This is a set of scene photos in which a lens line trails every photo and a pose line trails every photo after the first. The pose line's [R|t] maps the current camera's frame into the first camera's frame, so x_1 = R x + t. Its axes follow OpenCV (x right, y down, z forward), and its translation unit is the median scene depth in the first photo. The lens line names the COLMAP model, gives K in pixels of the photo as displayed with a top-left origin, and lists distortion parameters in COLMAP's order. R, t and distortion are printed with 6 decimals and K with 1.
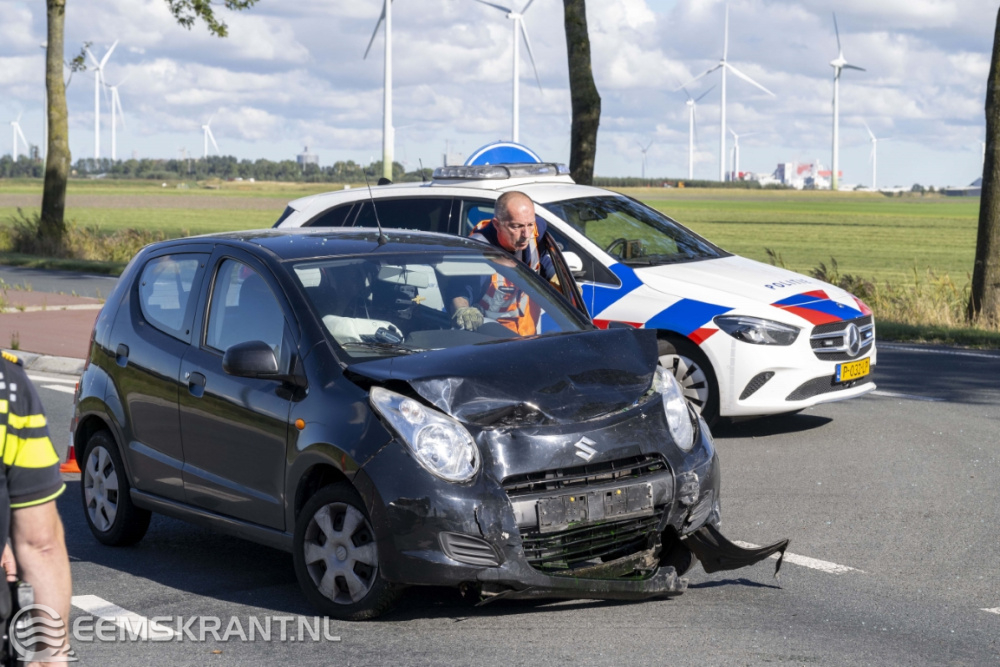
lens RADIAL K [[2413.9, 0, 500.0], [0, 2413.9, 333.5], [0, 0, 1]] dist [-0.041341, 0.088400]
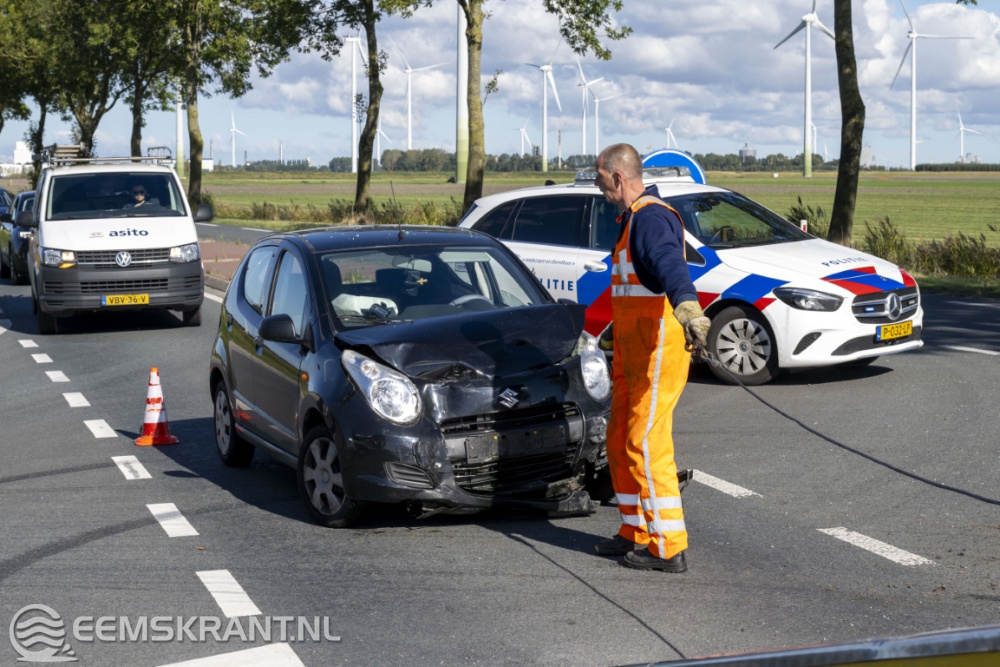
lens RADIAL K [[1873.0, 0, 500.0], [0, 1873.0, 333.5], [0, 0, 1]] dist [0.019232, -0.059268]
pose [[0.978213, 0.002704, -0.207587, 0.153244], [0.002135, 0.999731, 0.023083, -0.006434], [0.207594, -0.023023, 0.977944, 0.014927]]
